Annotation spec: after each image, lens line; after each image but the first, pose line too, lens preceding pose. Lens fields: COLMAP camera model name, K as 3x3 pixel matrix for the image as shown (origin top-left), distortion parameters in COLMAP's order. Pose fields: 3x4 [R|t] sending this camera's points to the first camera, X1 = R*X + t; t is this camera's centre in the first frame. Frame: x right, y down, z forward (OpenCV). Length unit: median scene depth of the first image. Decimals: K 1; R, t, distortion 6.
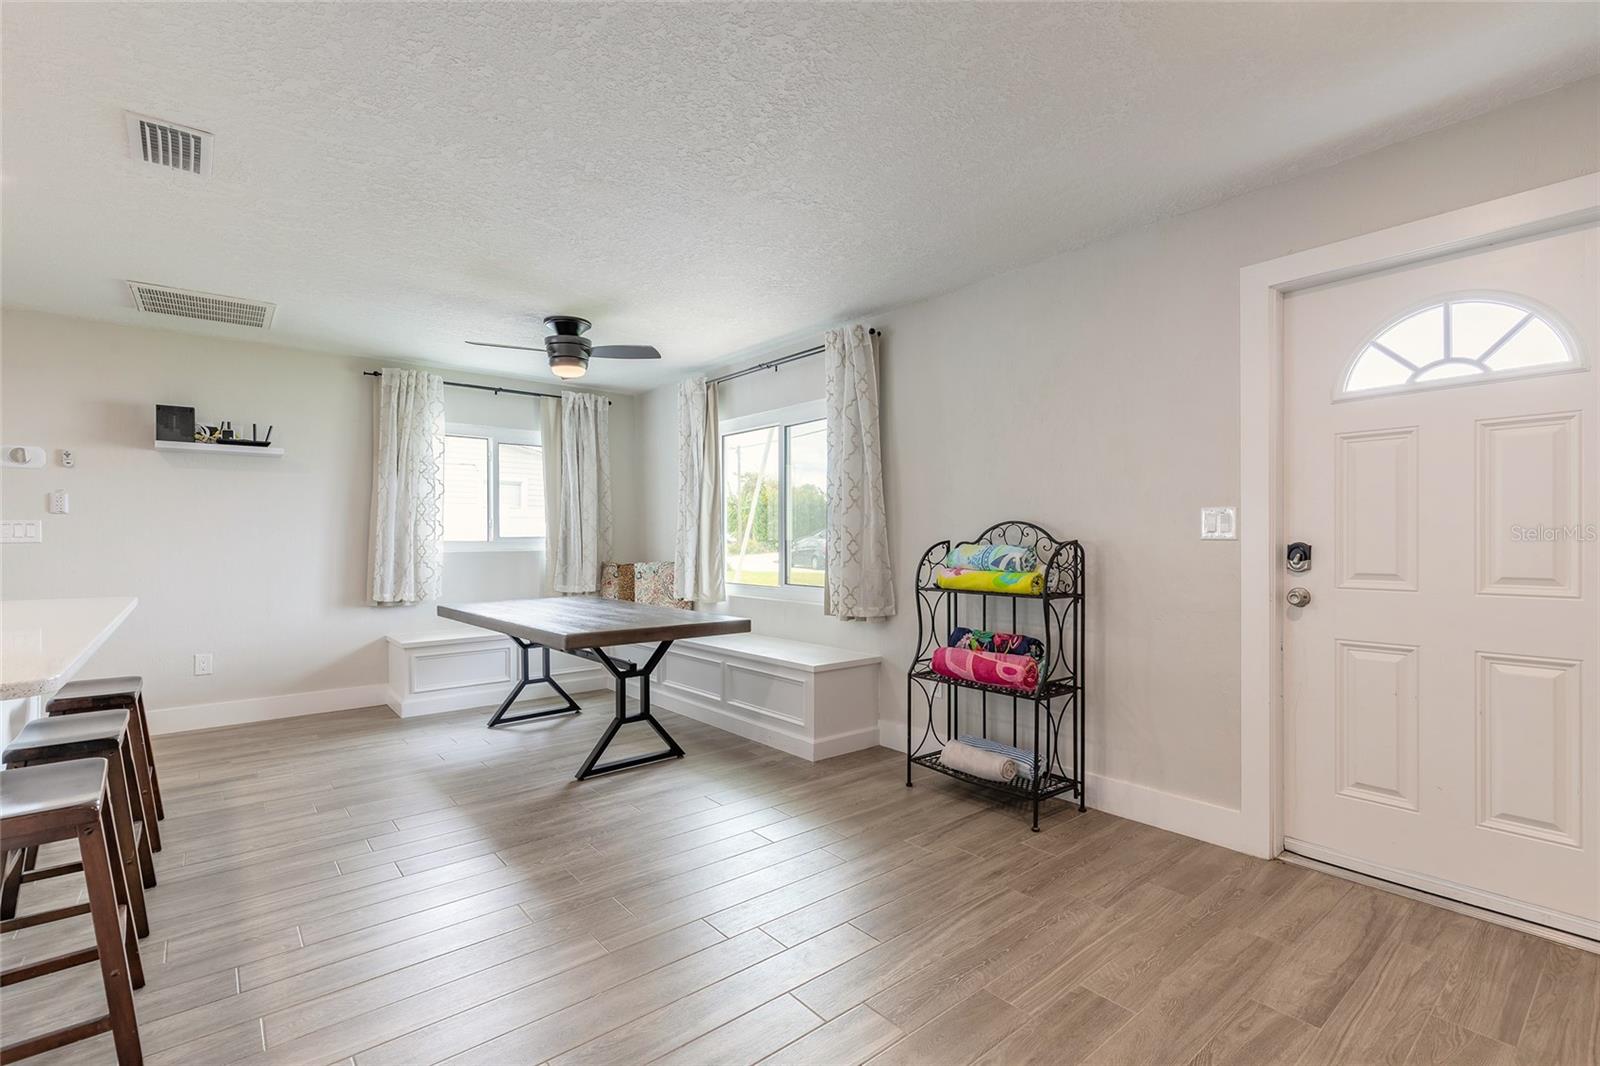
lens RADIAL K [[722.8, 0, 796.5], [0, 722.8, 539.8], [0, 0, 1]] dist [0.010472, -0.000499]
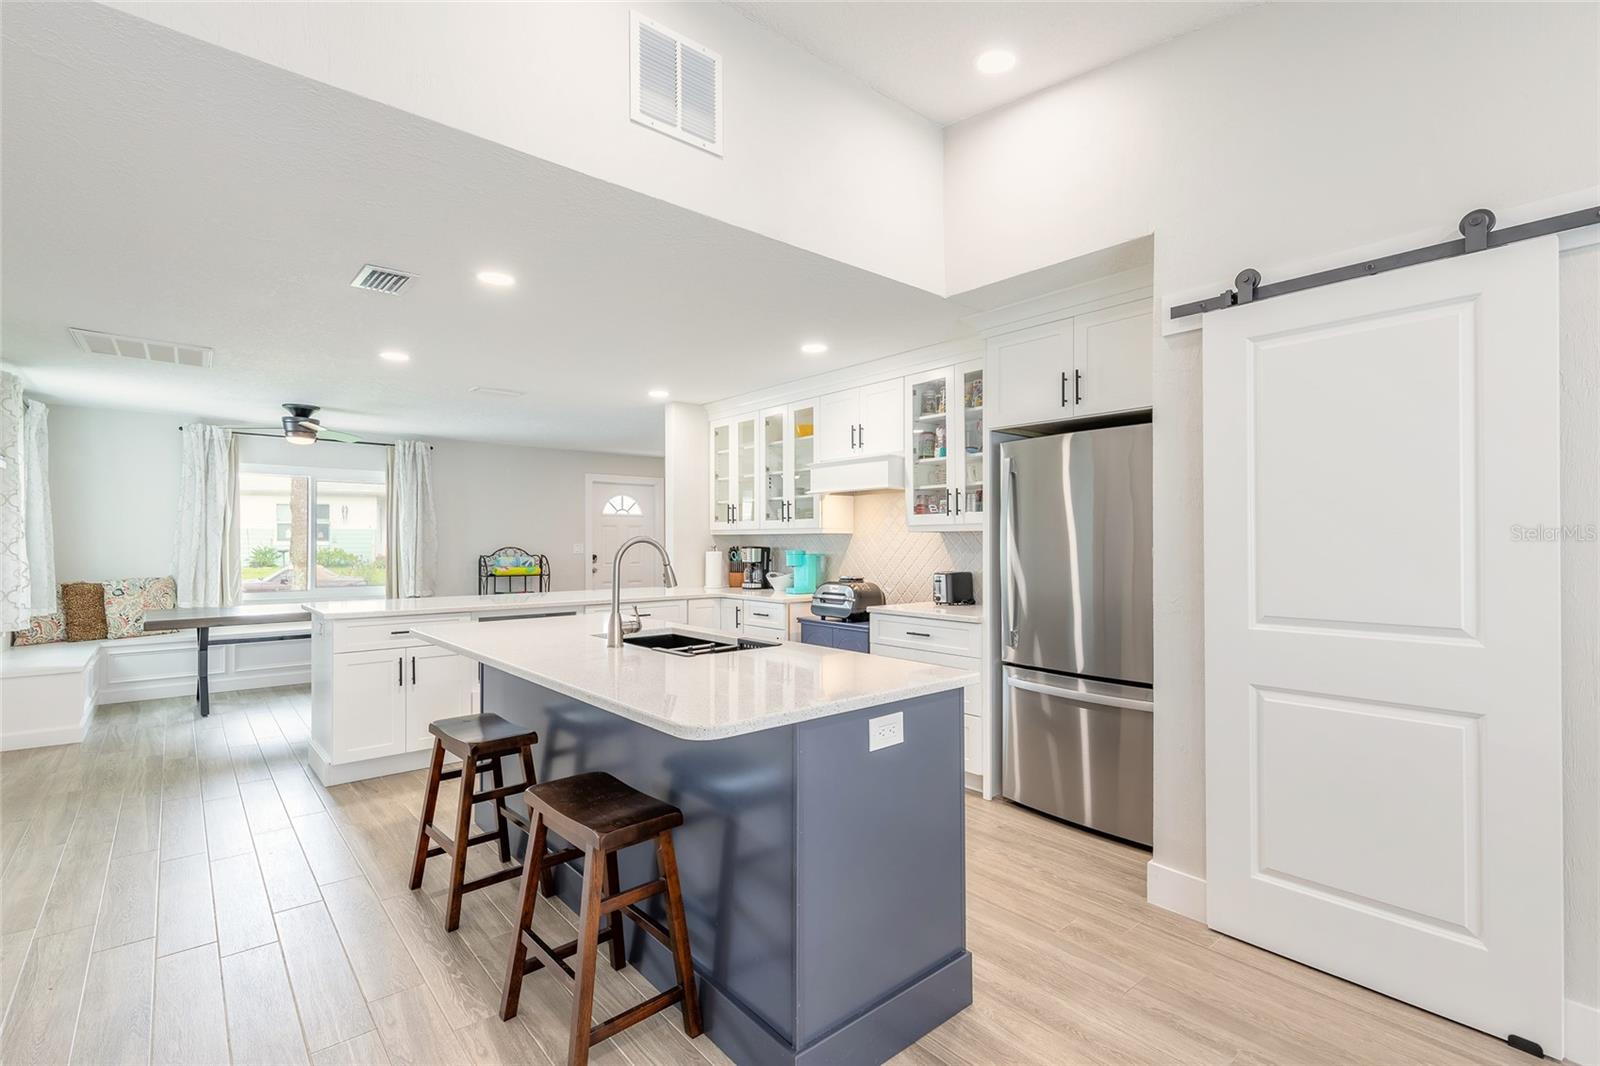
lens RADIAL K [[736.3, 0, 798.1], [0, 736.3, 540.3], [0, 0, 1]] dist [0.008615, -0.000600]
pose [[-0.019977, 0.005823, 0.999783, -1.668798], [0.000986, 0.999983, -0.005805, -0.024832], [-0.999800, 0.000870, -0.019983, 0.049495]]
